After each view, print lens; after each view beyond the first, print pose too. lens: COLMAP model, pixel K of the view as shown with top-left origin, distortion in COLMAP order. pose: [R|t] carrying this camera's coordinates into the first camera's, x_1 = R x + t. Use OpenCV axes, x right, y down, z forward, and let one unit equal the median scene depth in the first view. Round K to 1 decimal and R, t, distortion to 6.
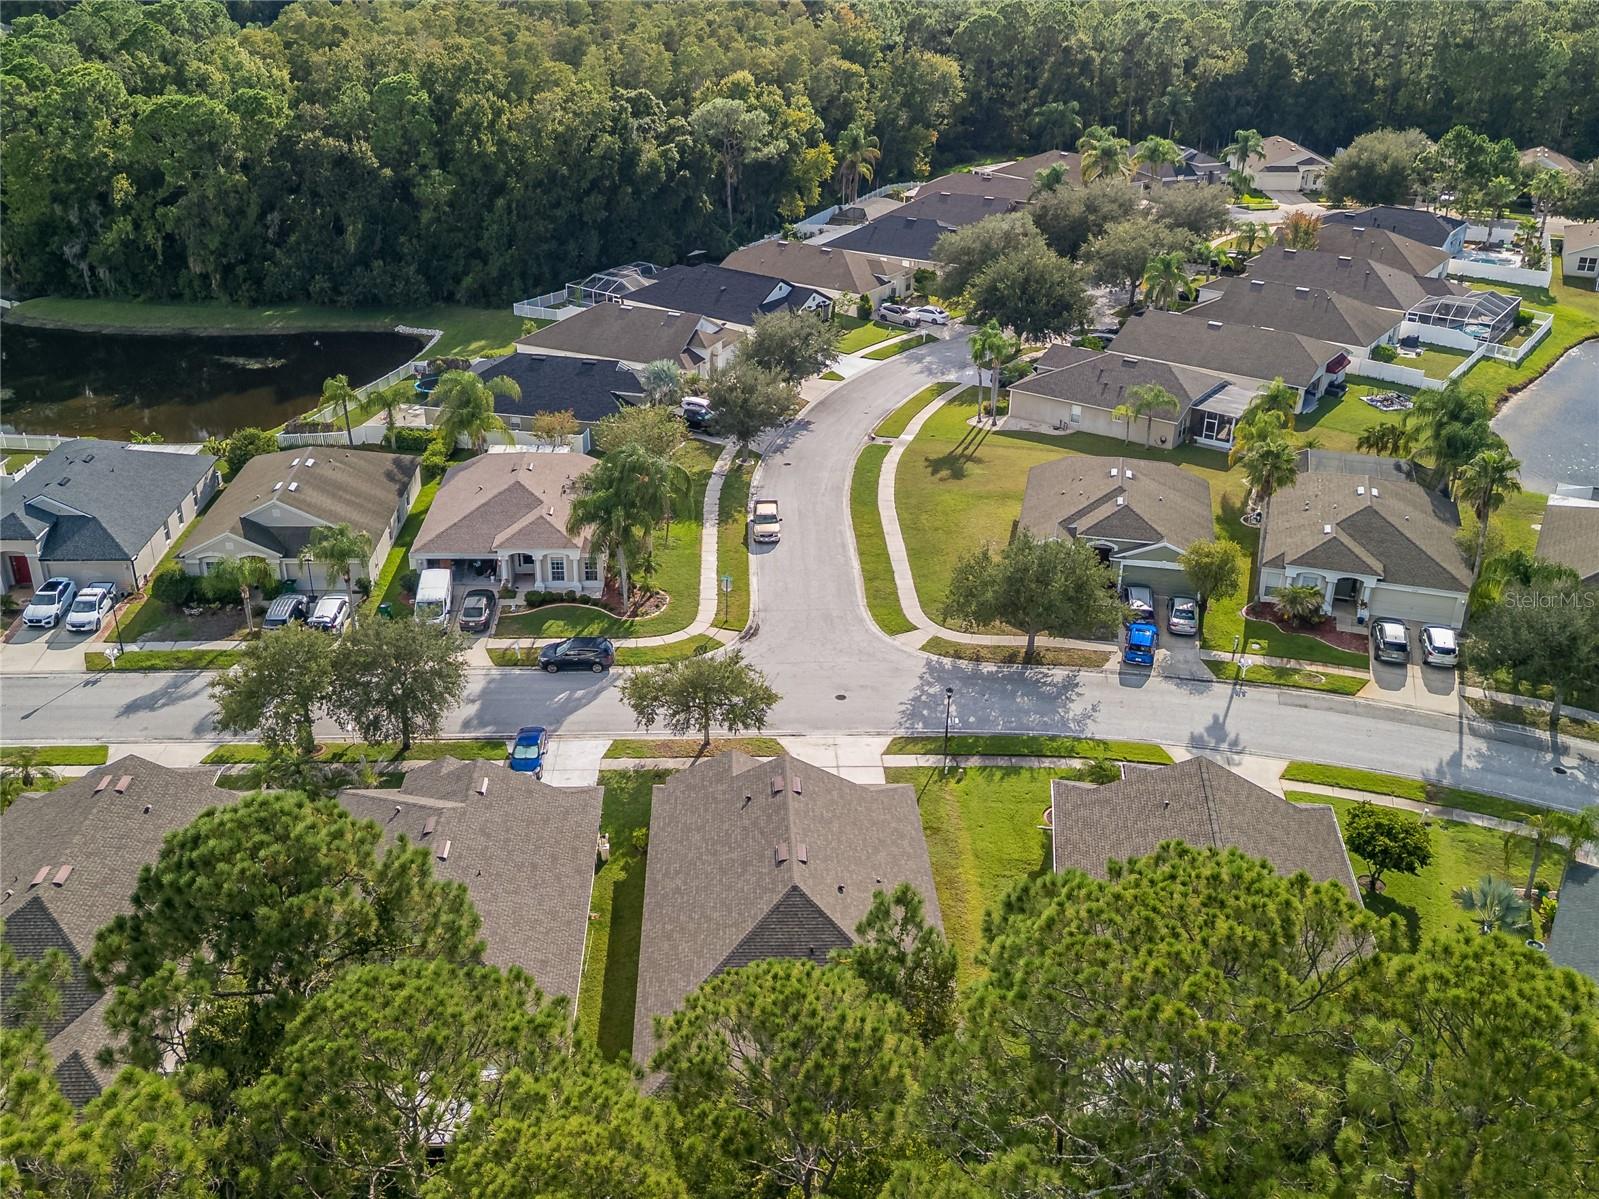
lens RADIAL K [[1460.3, 0, 753.5], [0, 1460.3, 599.4], [0, 0, 1]] dist [0.173293, -0.522947]
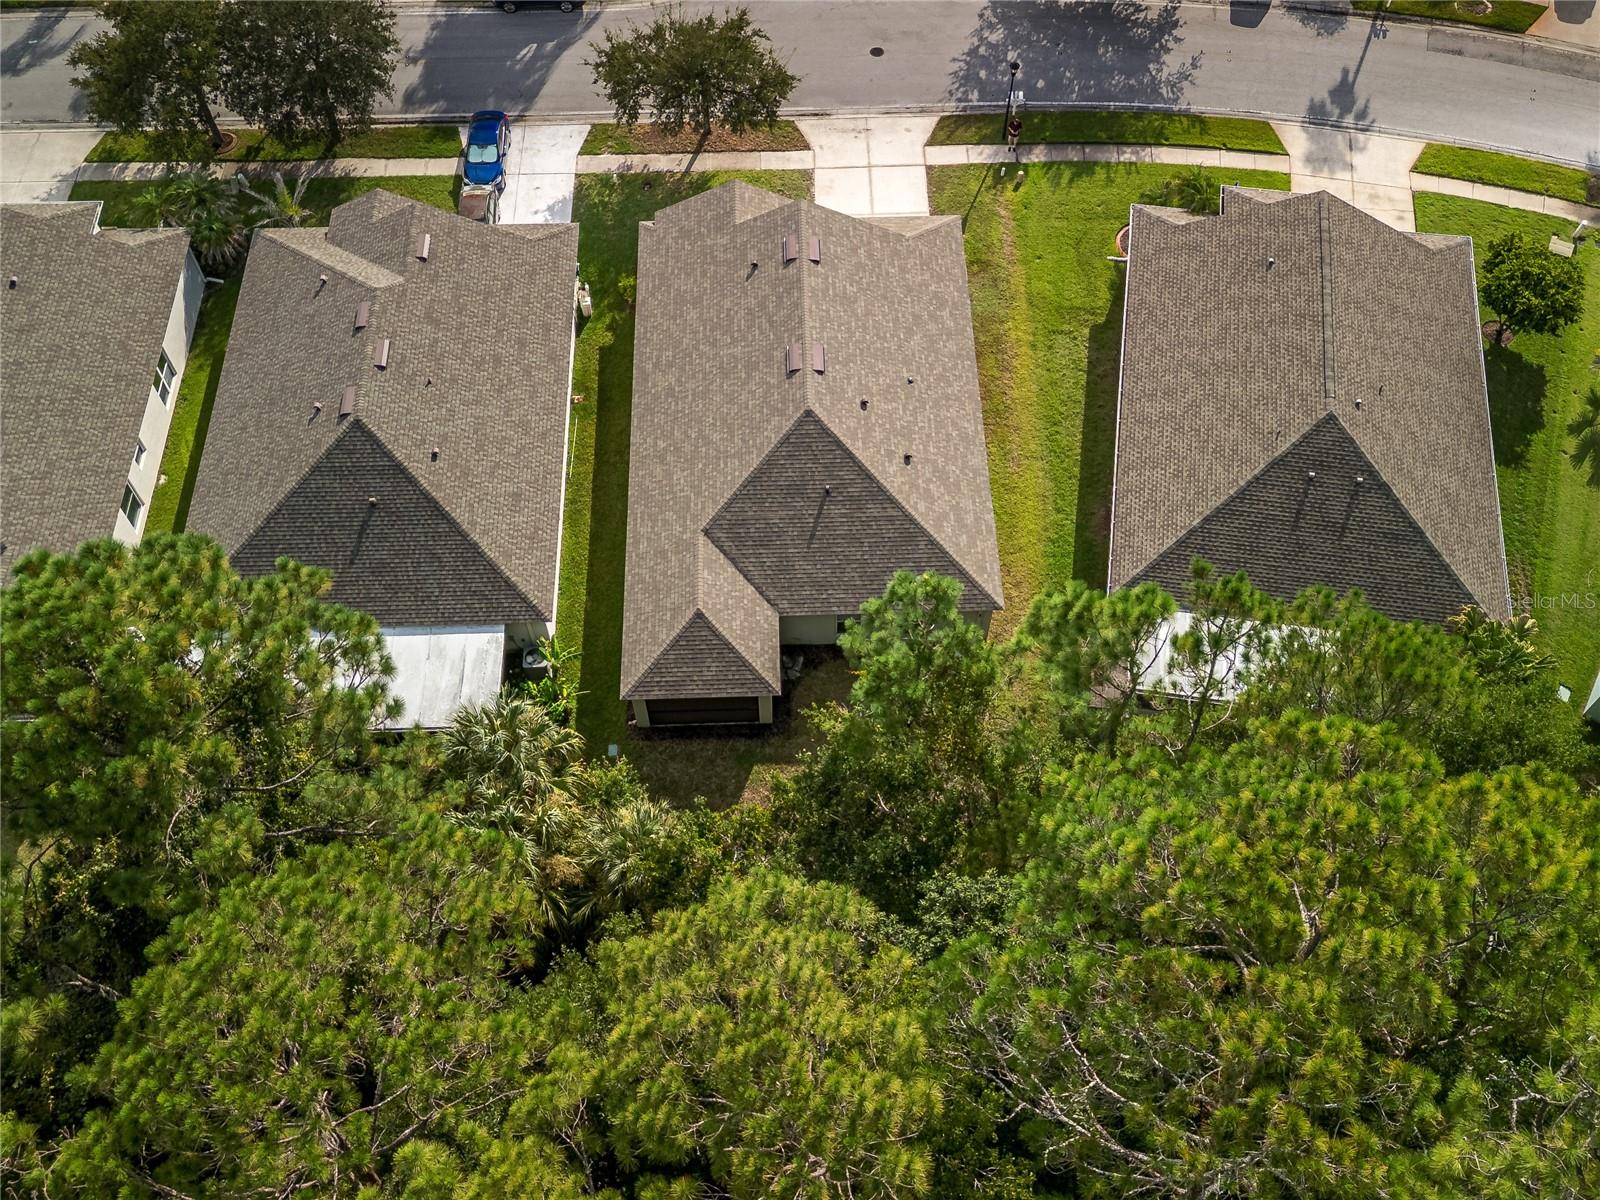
lens RADIAL K [[1461.1, 0, 792.5], [0, 1461.1, 600.2], [0, 0, 1]] dist [0.086230, -0.129073]
pose [[0.999966, -0.007468, -0.003481, 0.016322], [0.008169, 0.843988, 0.536300, -0.122791], [-0.001067, -0.536310, 0.844020, 0.188855]]
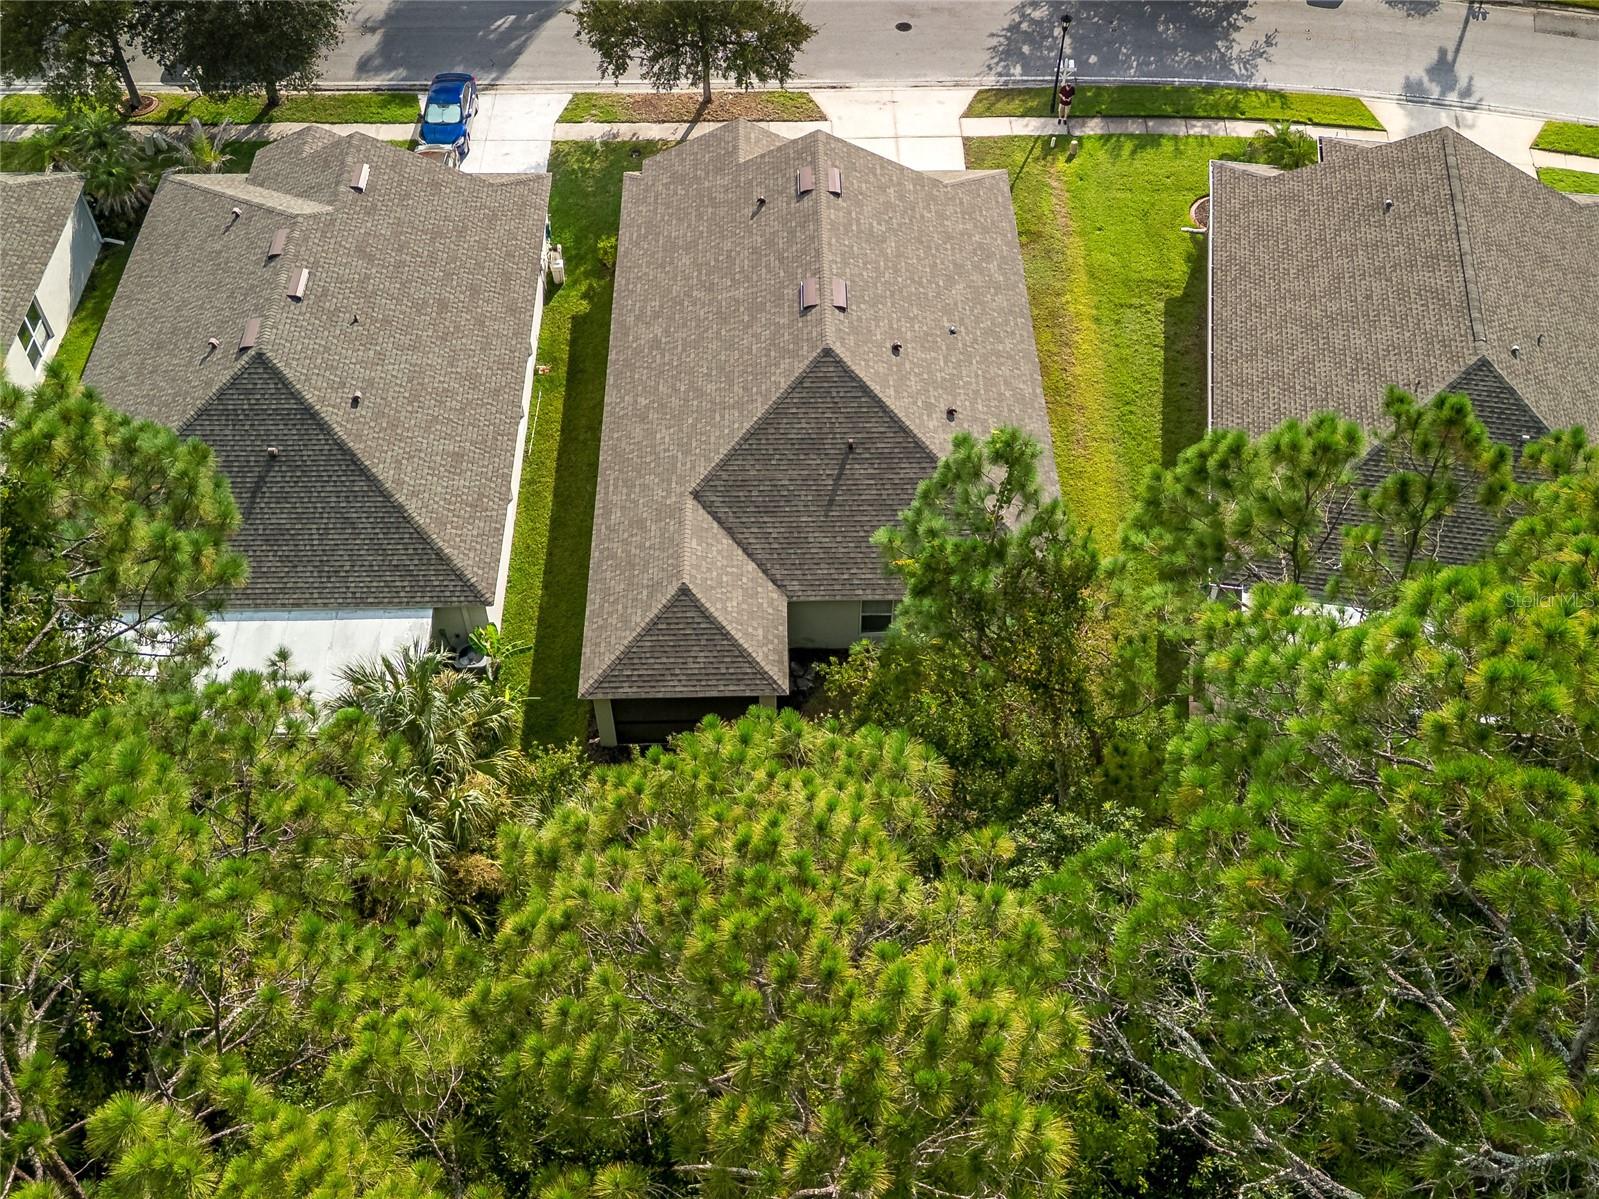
lens RADIAL K [[1566.7, 0, 797.9], [0, 1566.7, 561.5], [0, 0, 1]] dist [0.079669, -0.102329]
pose [[0.999998, 0.001278, -0.001479, 0.012458], [-0.000575, 0.915581, 0.402134, -0.001395], [0.001868, -0.402132, 0.915580, 0.242578]]
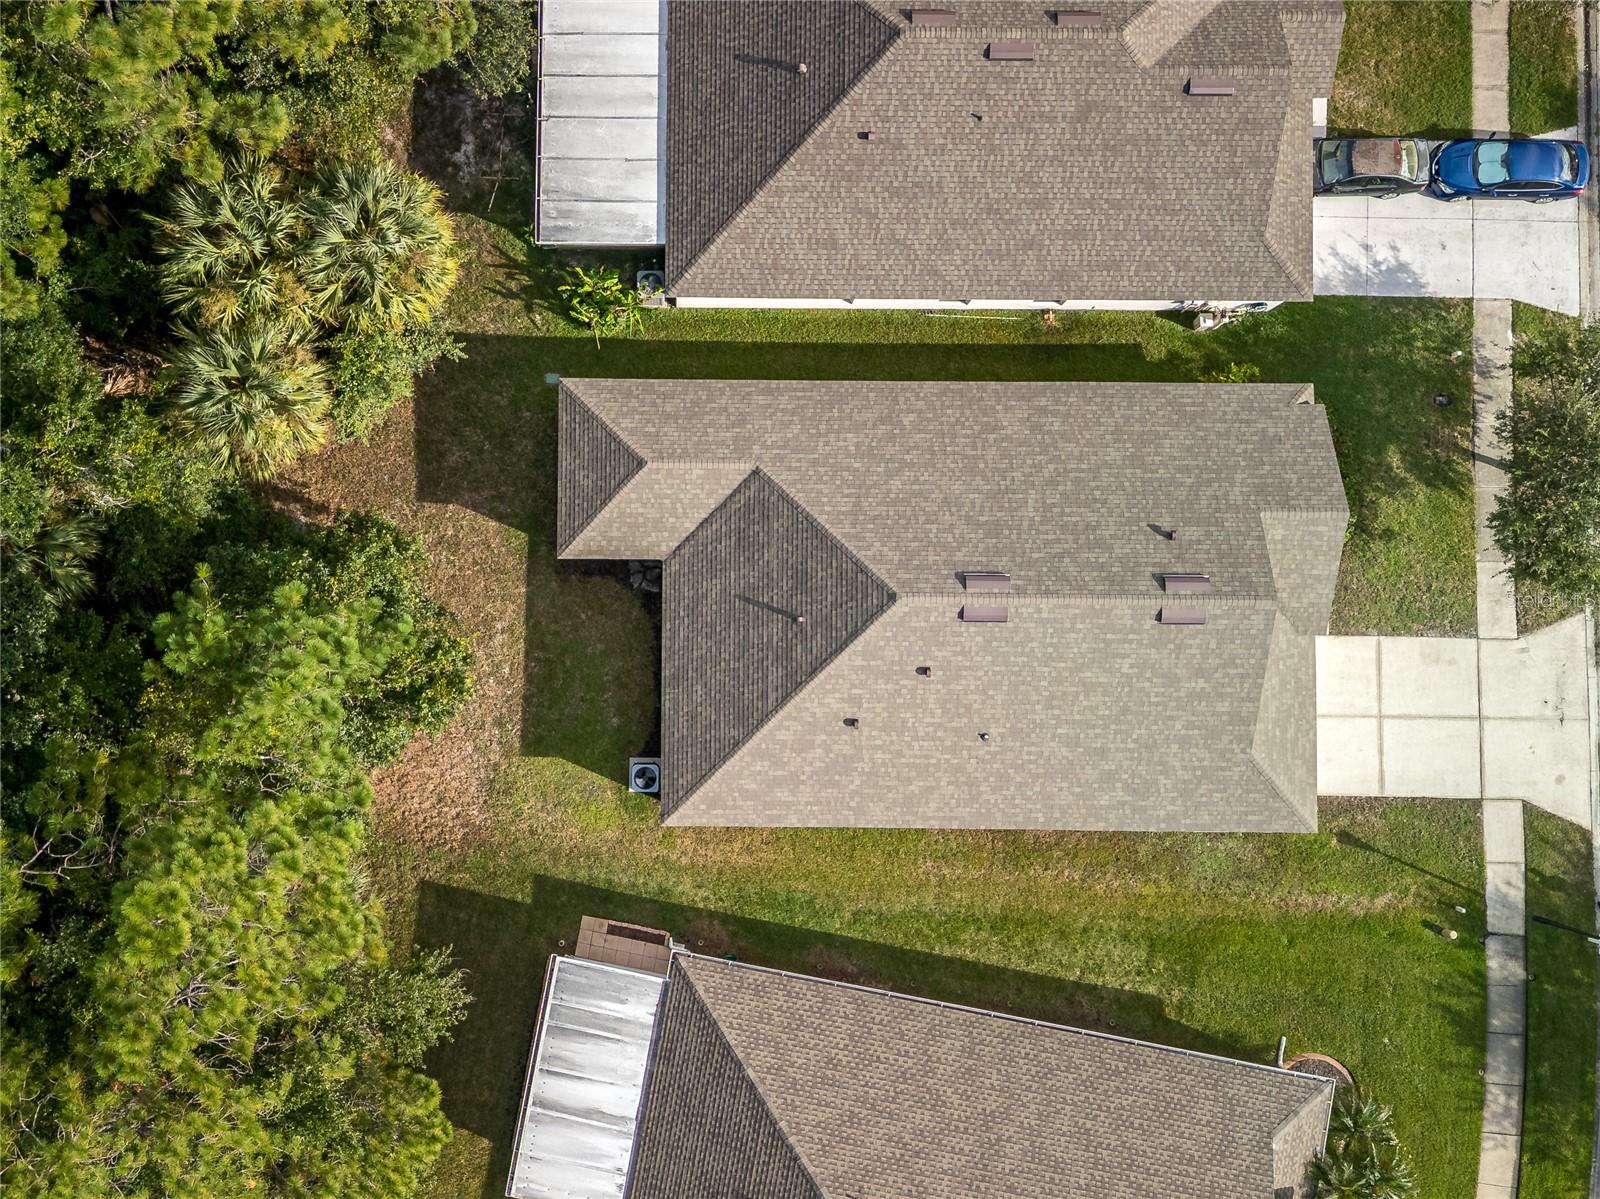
lens RADIAL K [[1530.1, 0, 763.8], [0, 1530.1, 604.4], [0, 0, 1]] dist [0.106797, -0.148962]
pose [[-0.026306, 0.998487, -0.048291, 0.050971], [-0.453090, 0.031151, 0.890920, -0.299047], [0.891077, 0.045317, 0.451585, 0.496673]]
